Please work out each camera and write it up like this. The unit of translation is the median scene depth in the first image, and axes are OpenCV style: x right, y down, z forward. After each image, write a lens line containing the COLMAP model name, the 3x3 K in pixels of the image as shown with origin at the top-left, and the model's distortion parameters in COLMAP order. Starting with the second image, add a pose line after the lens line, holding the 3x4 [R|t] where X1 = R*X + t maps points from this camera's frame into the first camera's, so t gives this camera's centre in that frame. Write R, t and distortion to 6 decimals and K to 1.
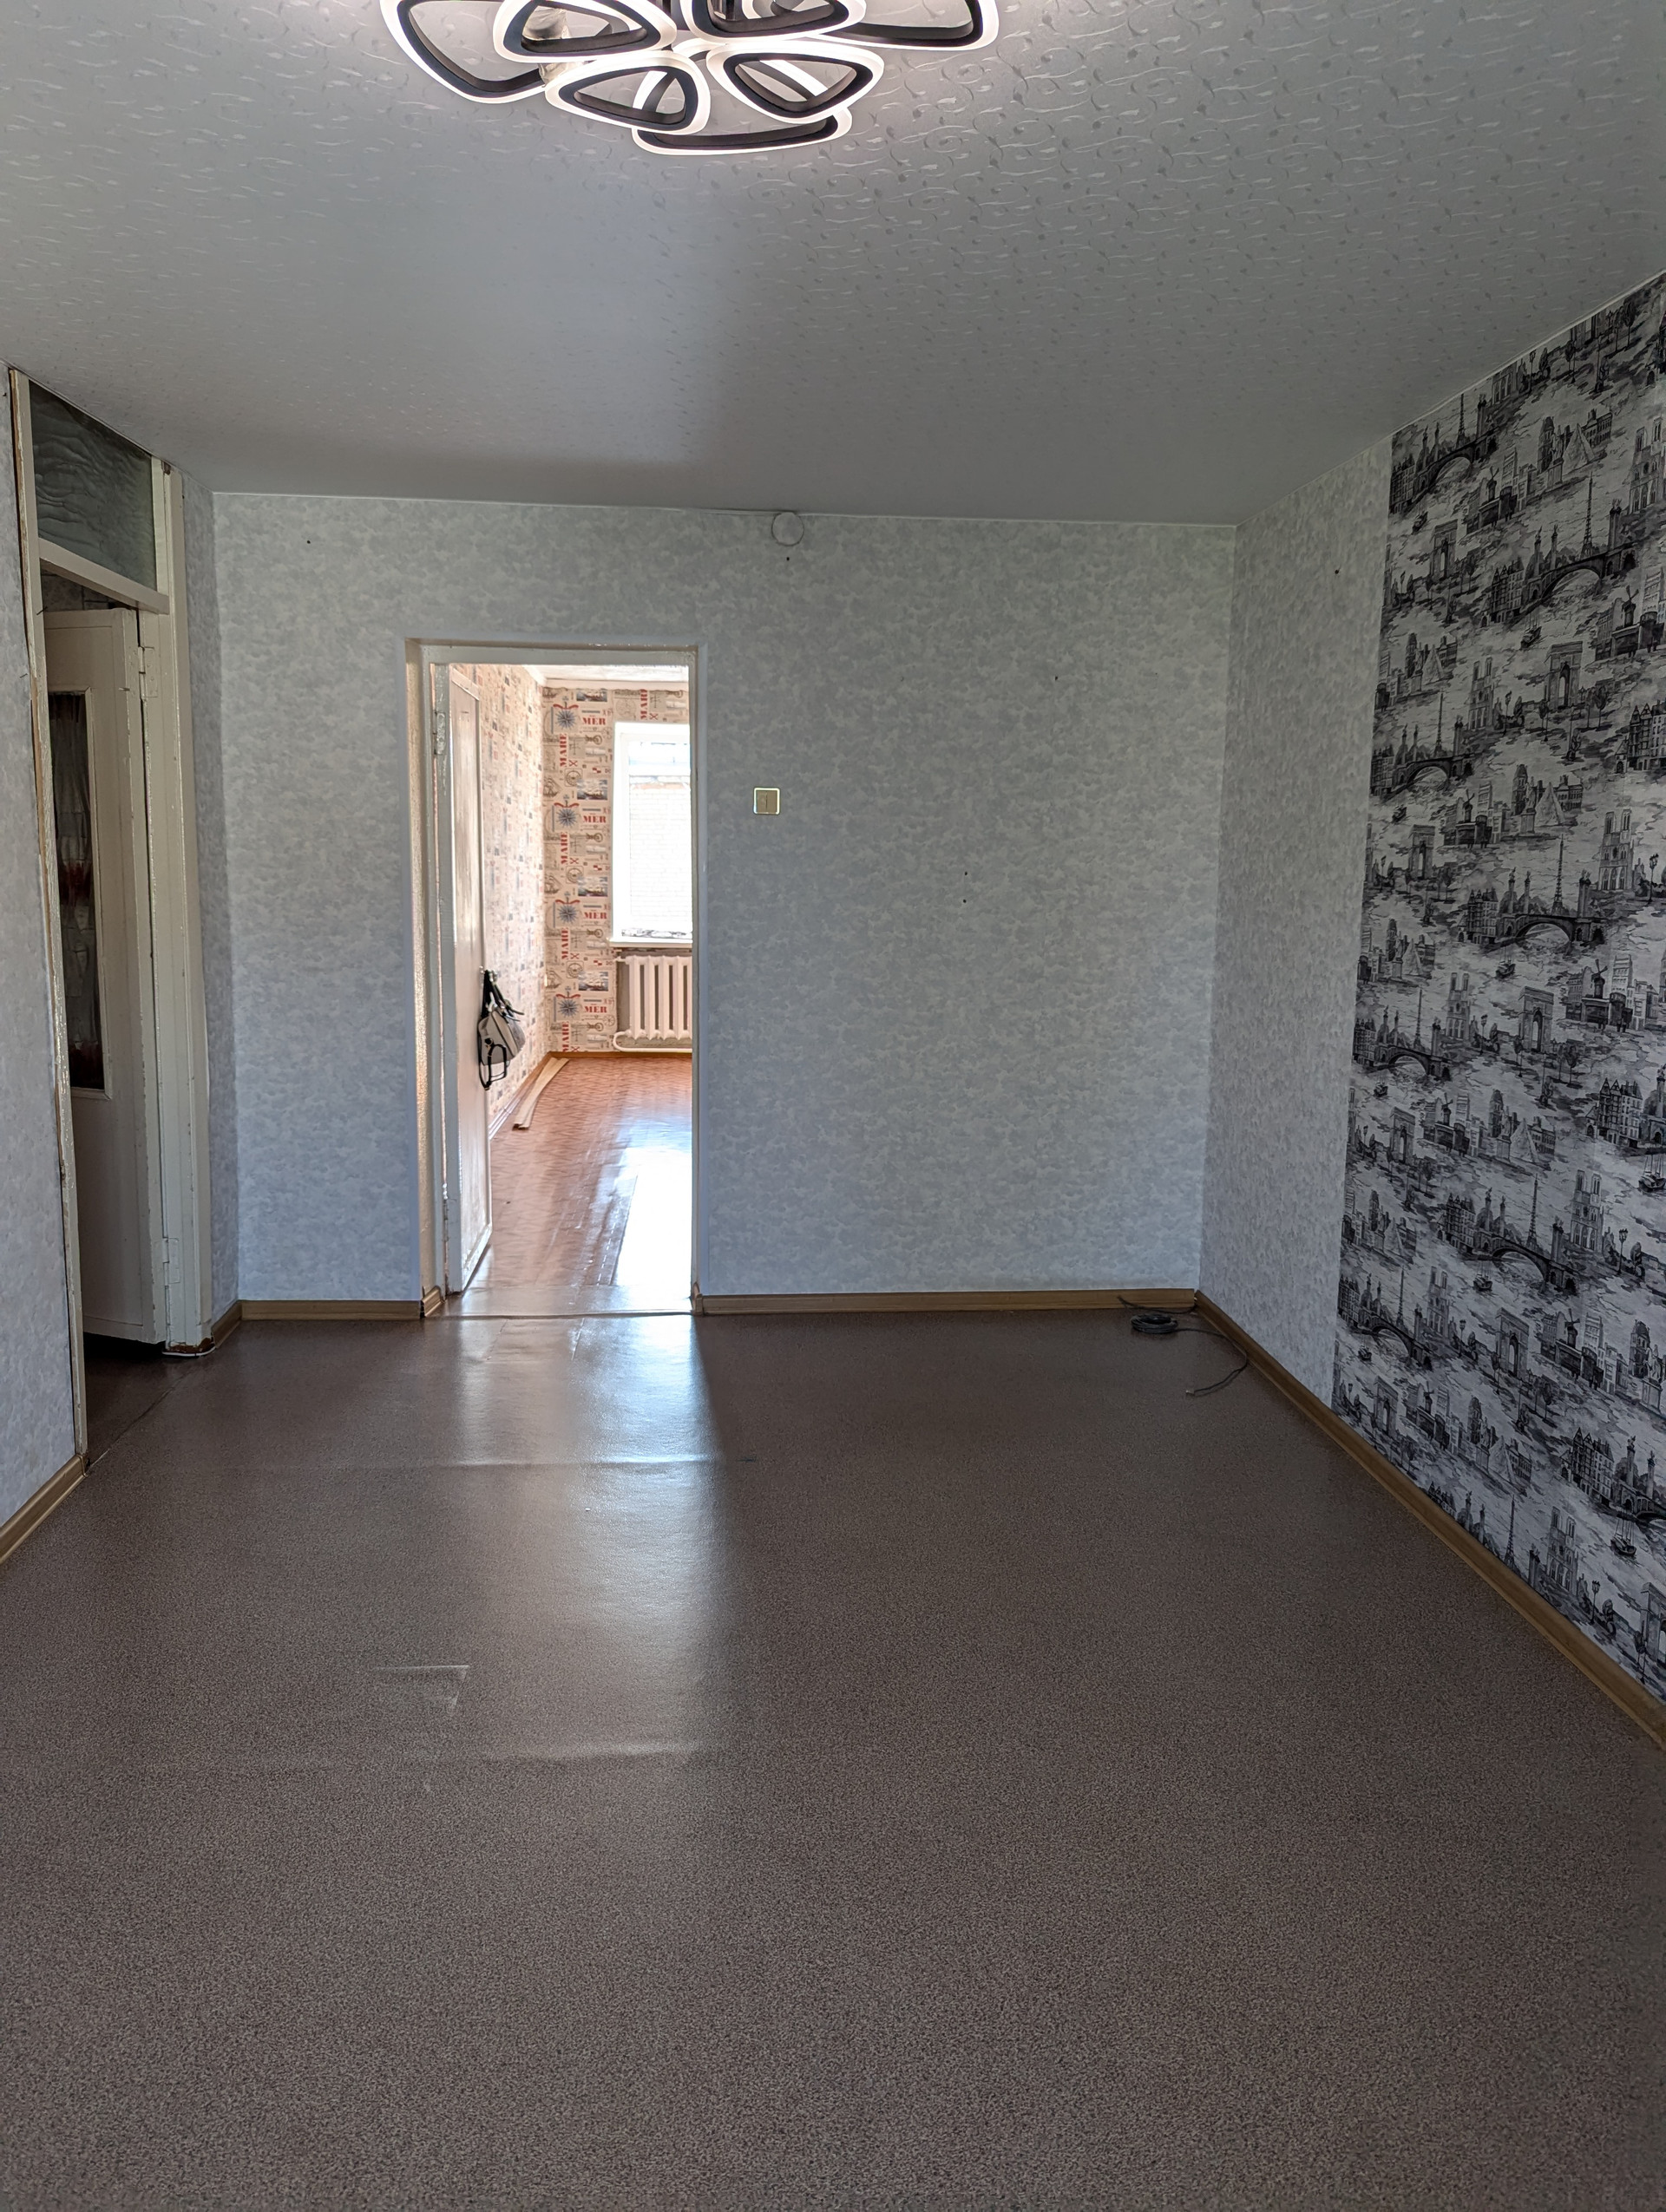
lens RADIAL K [[1631.2, 0, 796.4], [0, 1631.2, 1069.7], [0, 0, 1]] dist [0.070775, -0.076044]
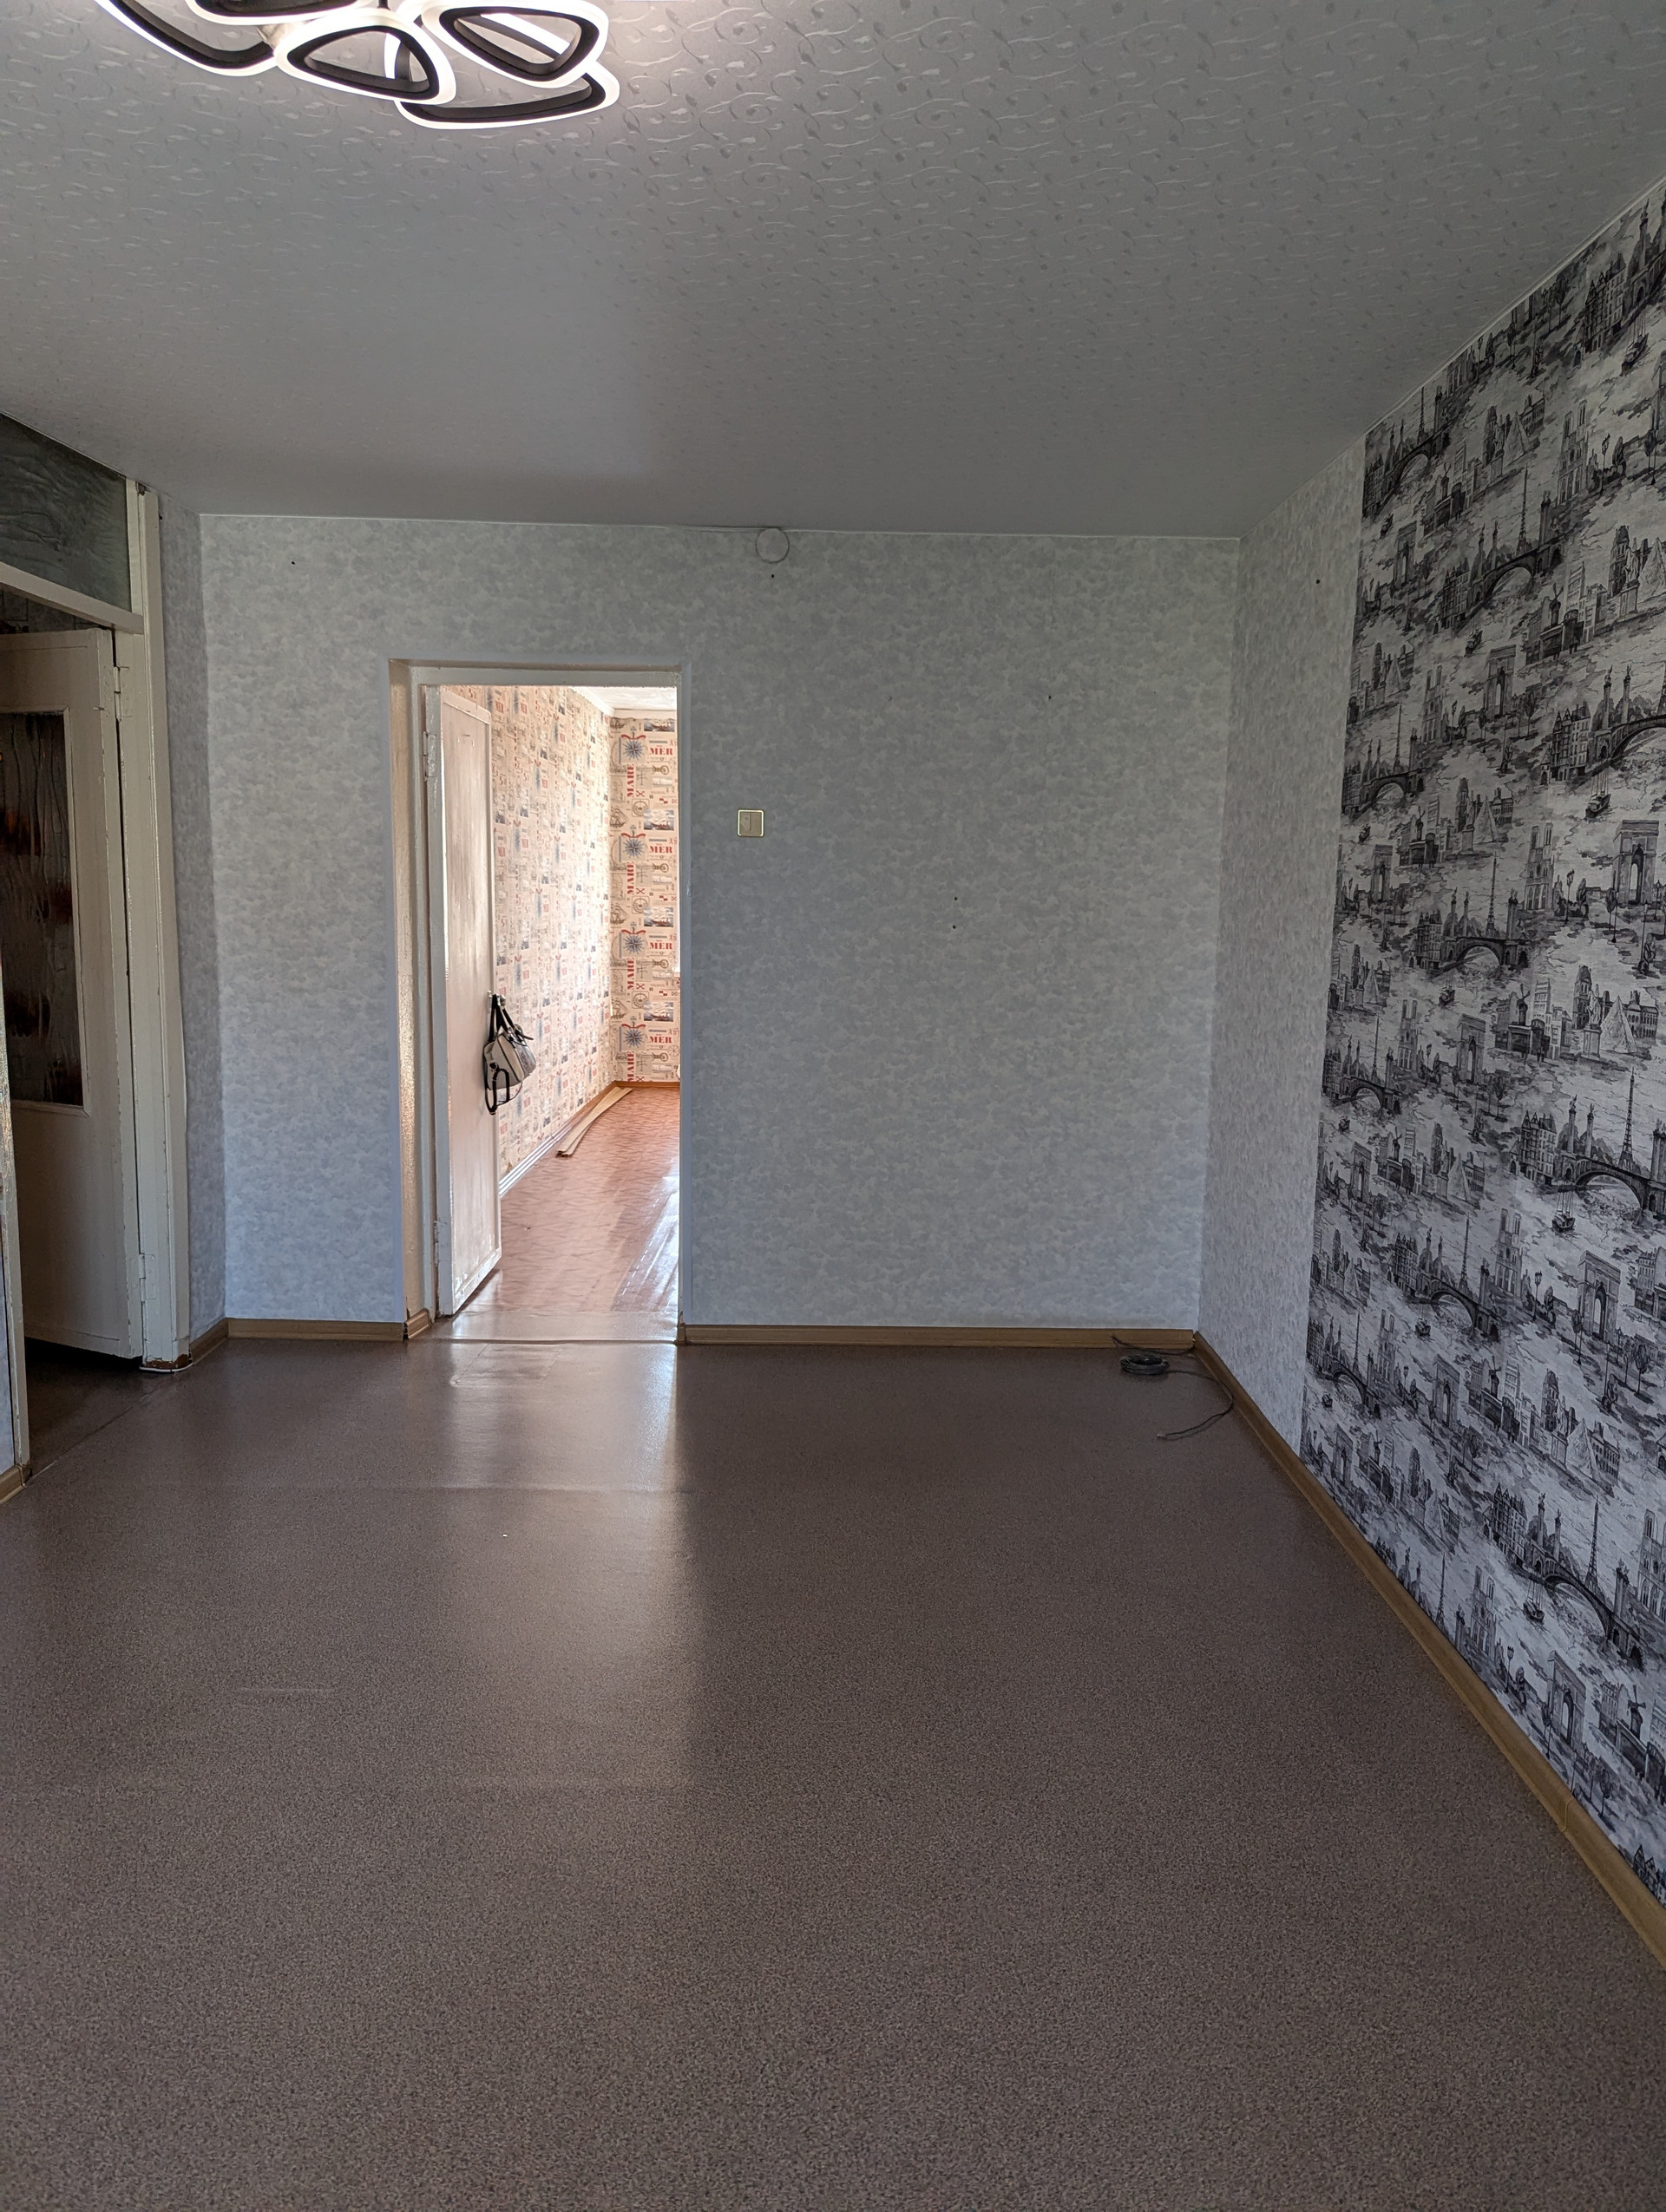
lens RADIAL K [[1619.8, 0, 833.8], [0, 1619.8, 1111.8], [0, 0, 1]] dist [0.072023, -0.077234]
pose [[0.997197, 0.014750, -0.073350, 0.108299], [-0.014578, 0.999890, 0.002891, 0.005765], [0.073384, -0.001813, 0.997302, 0.029380]]
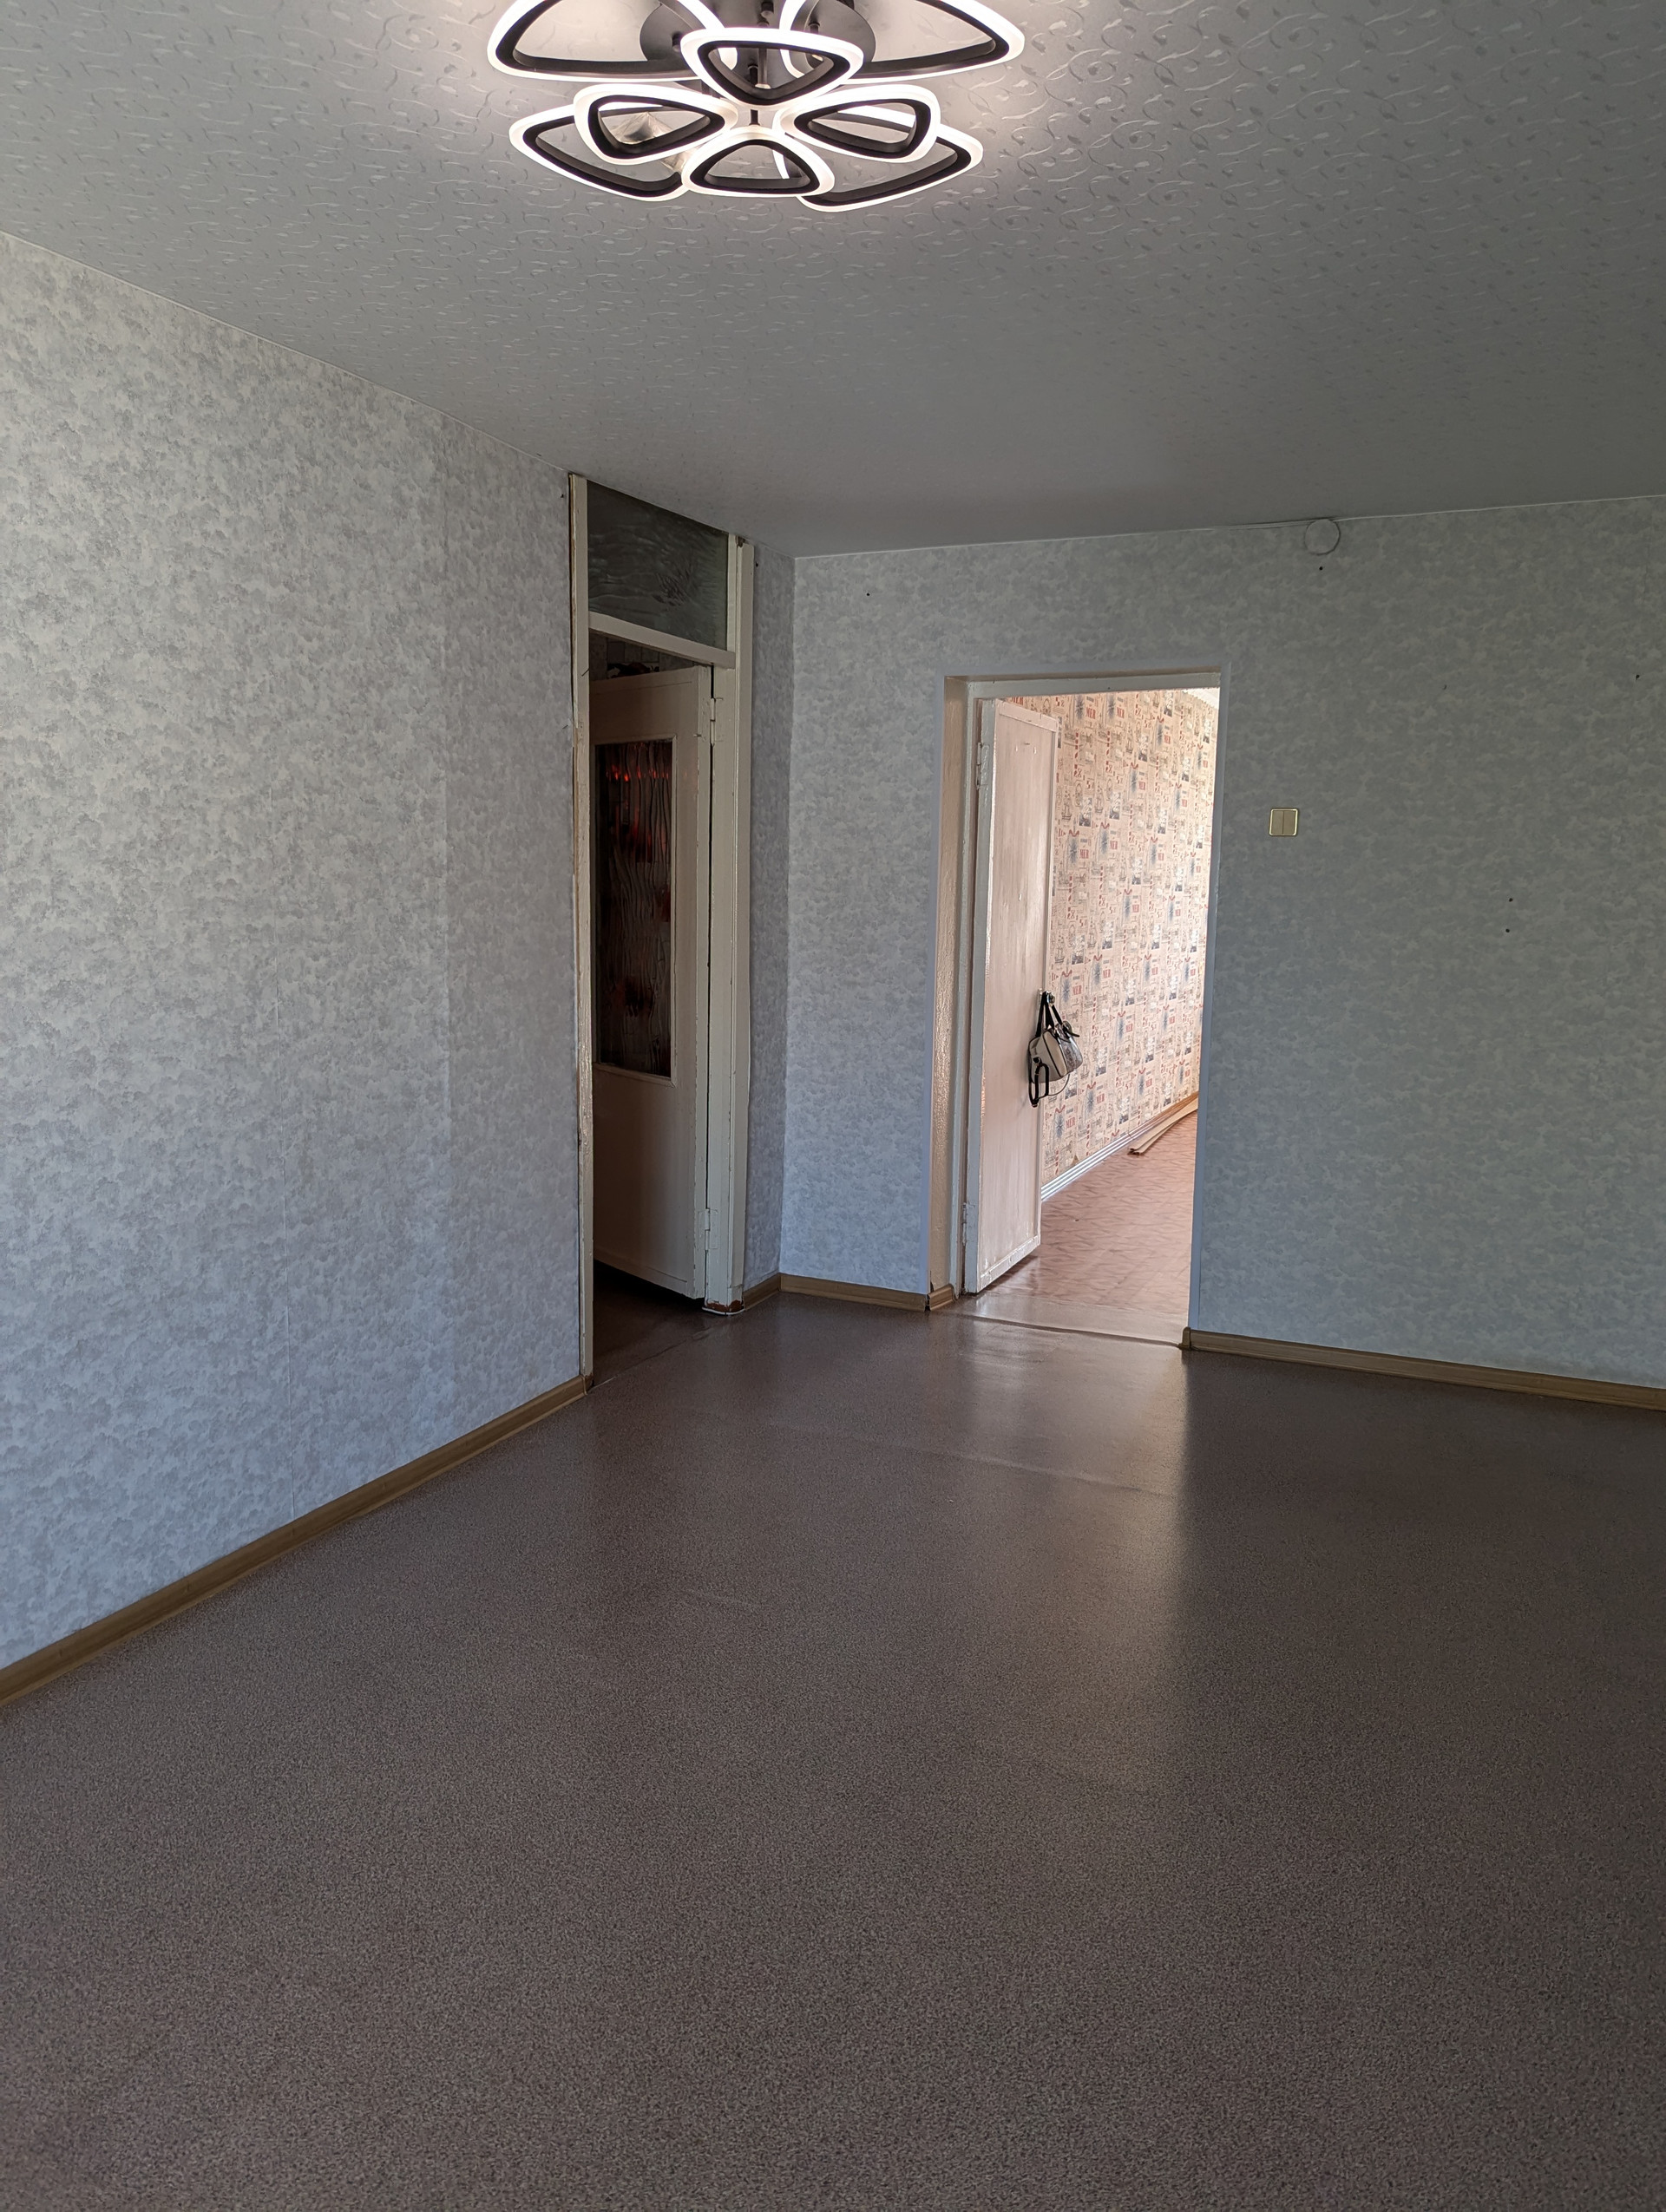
lens RADIAL K [[1621.5, 0, 821.0], [0, 1621.5, 1091.4], [0, 0, 1]] dist [0.083203, -0.103092]
pose [[0.875212, 0.067542, -0.479000, 0.219112], [-0.071897, 0.997369, 0.009268, 0.003489], [0.478366, 0.026327, 0.877766, 0.034268]]
